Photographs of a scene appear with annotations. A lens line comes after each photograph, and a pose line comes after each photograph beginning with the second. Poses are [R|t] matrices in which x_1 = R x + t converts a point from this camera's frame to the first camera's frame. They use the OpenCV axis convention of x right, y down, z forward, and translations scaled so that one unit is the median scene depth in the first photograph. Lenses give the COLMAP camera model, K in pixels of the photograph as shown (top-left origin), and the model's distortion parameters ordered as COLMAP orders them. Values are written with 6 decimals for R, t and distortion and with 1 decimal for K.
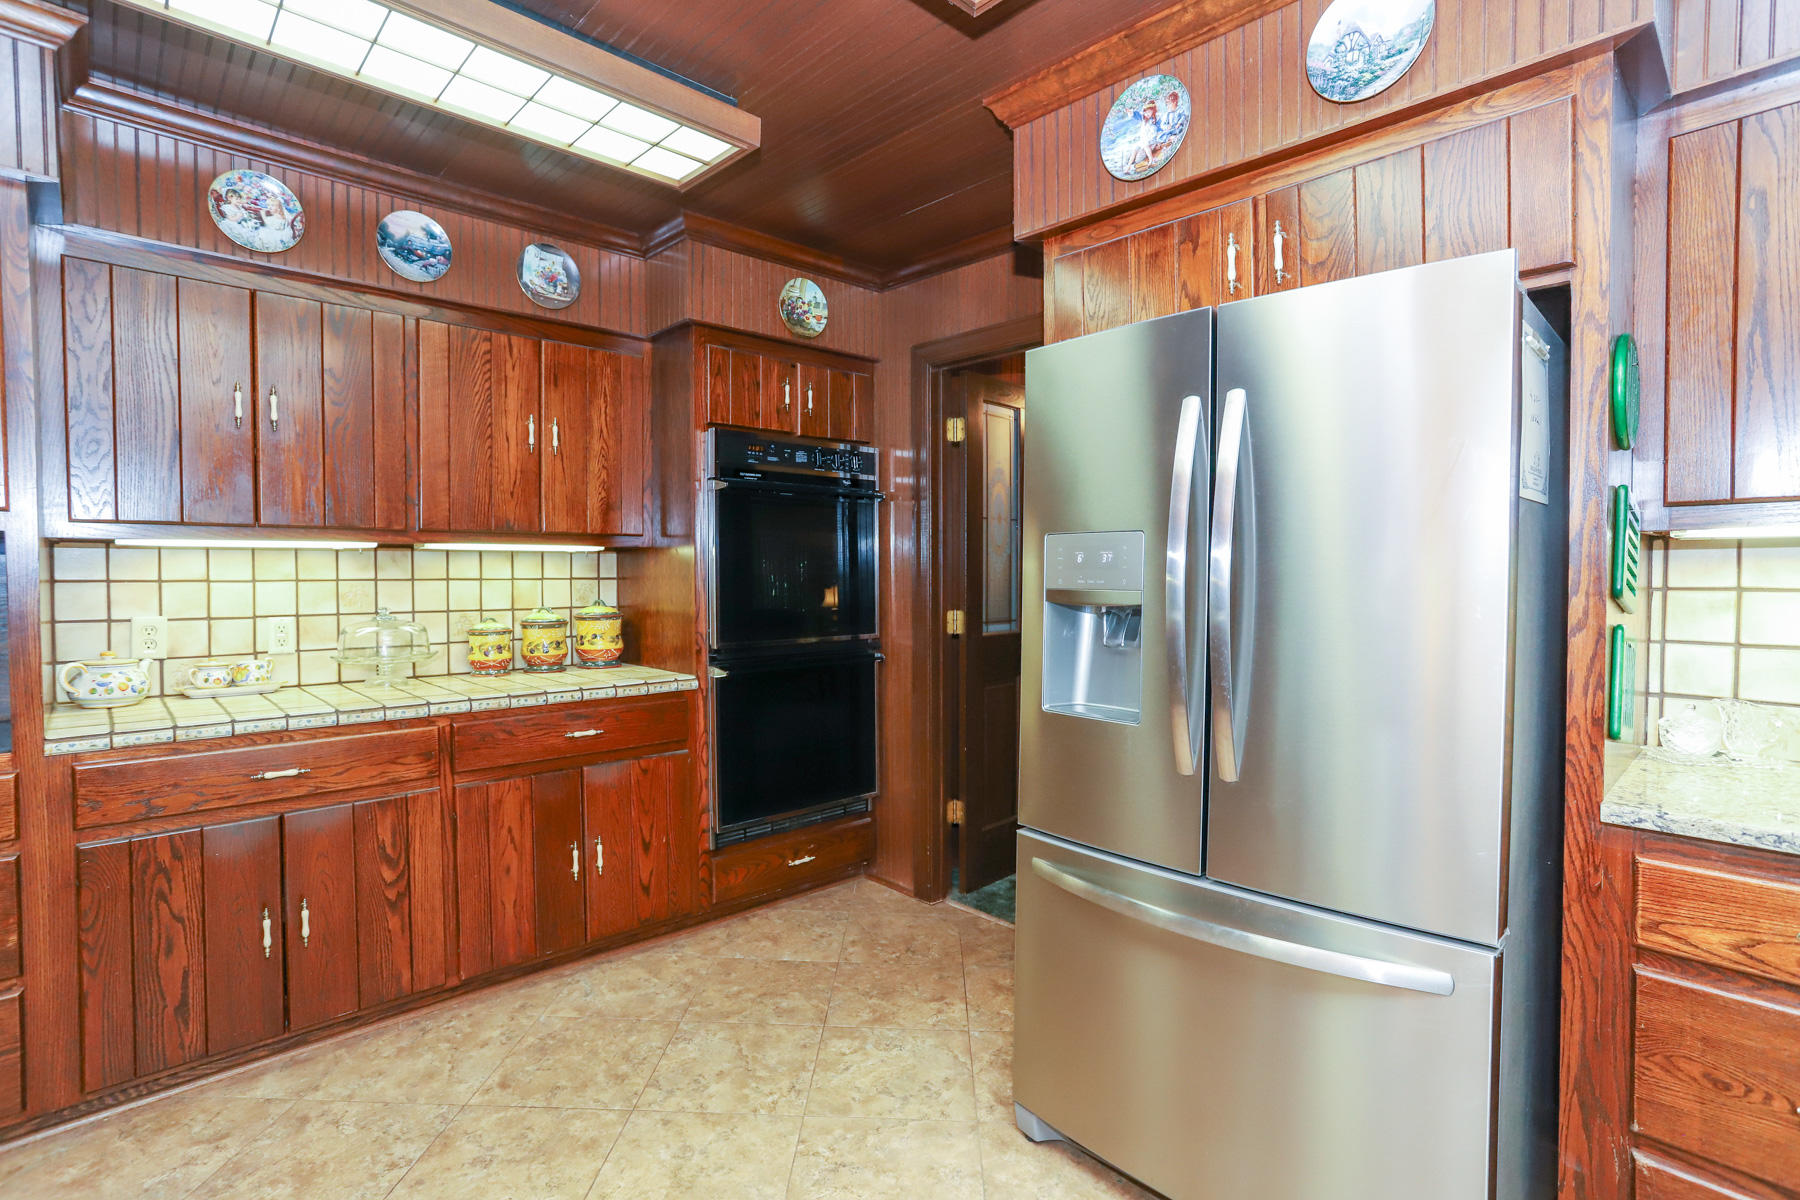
lens RADIAL K [[869.3, 0, 917.4], [0, 869.3, 589.7], [0, 0, 1]] dist [-0.052913, 0.026257]
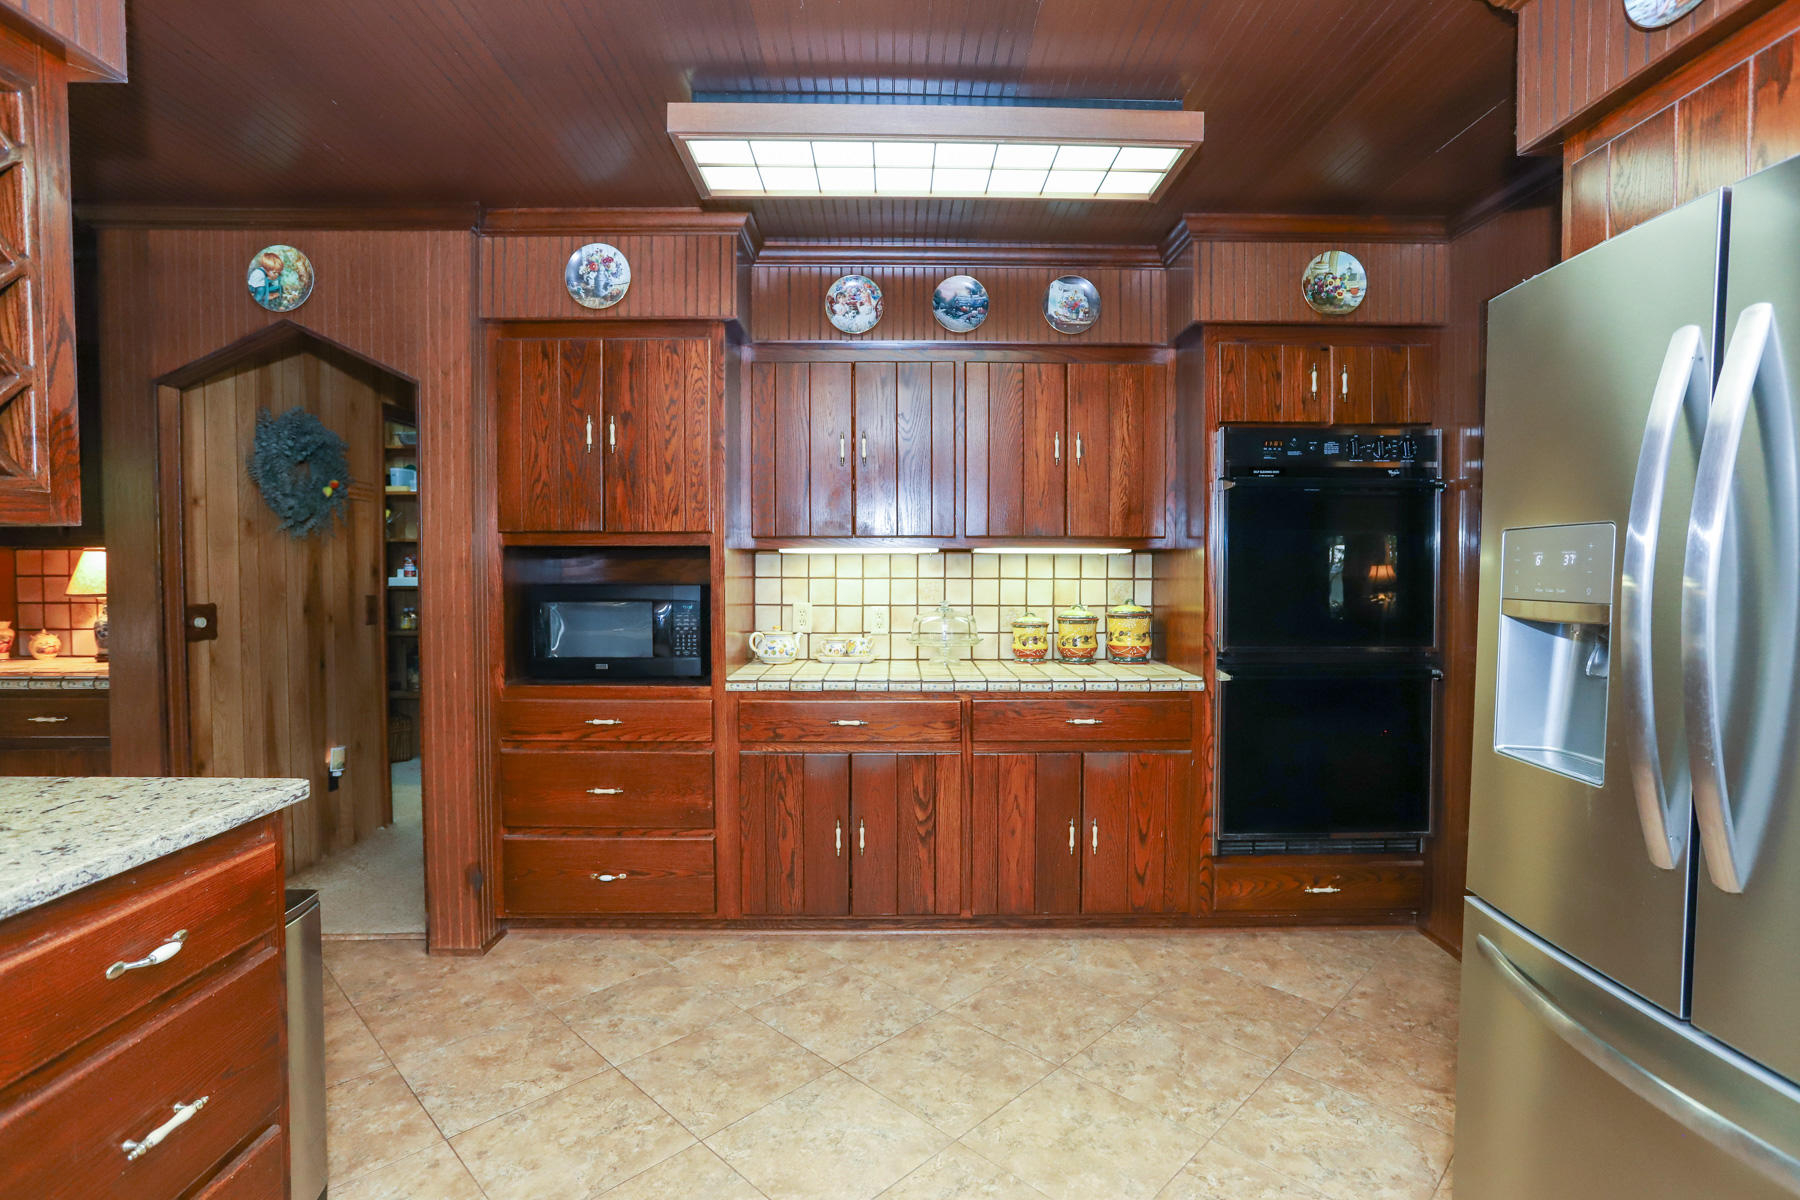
lens RADIAL K [[869.3, 0, 899.4], [0, 869.3, 591.8], [0, 0, 1]] dist [-0.052913, 0.026257]
pose [[0.729572, 0.019440, -0.683627, 0.203205], [-0.017243, 0.999801, 0.010028, -0.004257], [0.683686, 0.004472, 0.729762, 0.044727]]
